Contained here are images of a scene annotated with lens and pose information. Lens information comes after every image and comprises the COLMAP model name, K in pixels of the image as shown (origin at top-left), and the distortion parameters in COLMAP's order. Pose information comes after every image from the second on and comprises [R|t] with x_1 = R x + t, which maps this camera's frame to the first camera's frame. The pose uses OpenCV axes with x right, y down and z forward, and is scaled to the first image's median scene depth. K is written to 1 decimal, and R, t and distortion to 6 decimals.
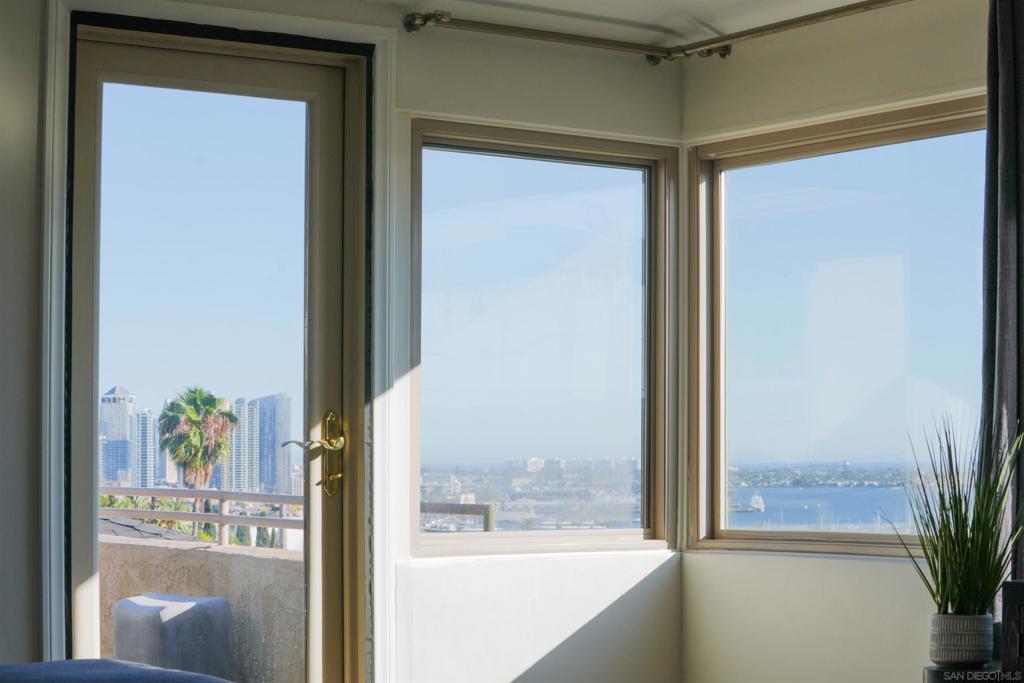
lens RADIAL K [[2134.9, 0, 511.2], [0, 2134.9, 342.7], [0, 0, 1]] dist [-0.275687, 0.000000]
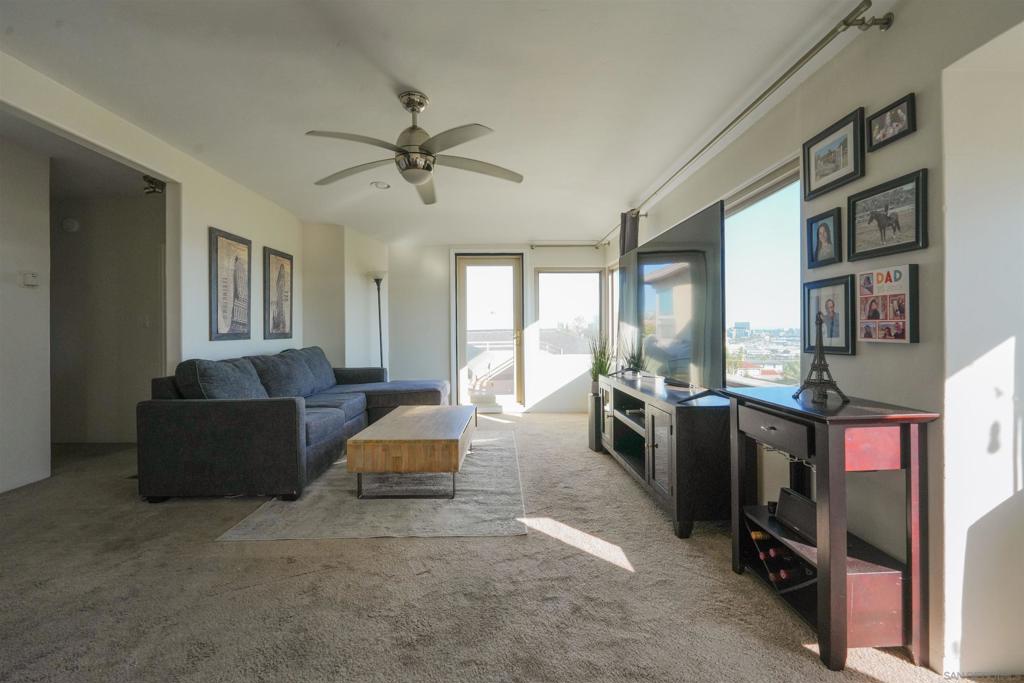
lens RADIAL K [[416.9, 0, 506.3], [0, 416.9, 324.6], [0, 0, 1]] dist [-0.013133, -0.000189]
pose [[0.833297, -0.012407, -0.552686, 0.393597], [0.036700, 0.998784, 0.032912, -0.010440], [0.551606, -0.047709, 0.832739, 0.175870]]
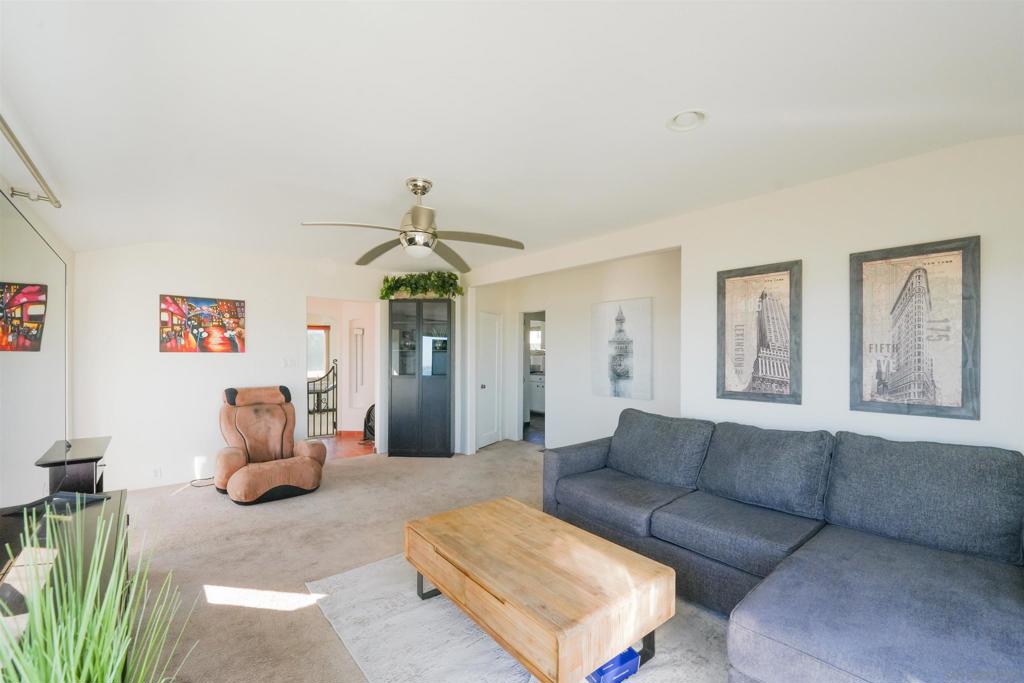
lens RADIAL K [[416.9, 0, 510.1], [0, 416.9, 351.4], [0, 0, 1]] dist [-0.013133, -0.000189]
pose [[-0.994152, -0.004914, -0.107882, 0.064189], [0.001382, 0.998303, -0.058214, -0.012395], [0.107985, -0.058022, -0.992458, 0.886972]]
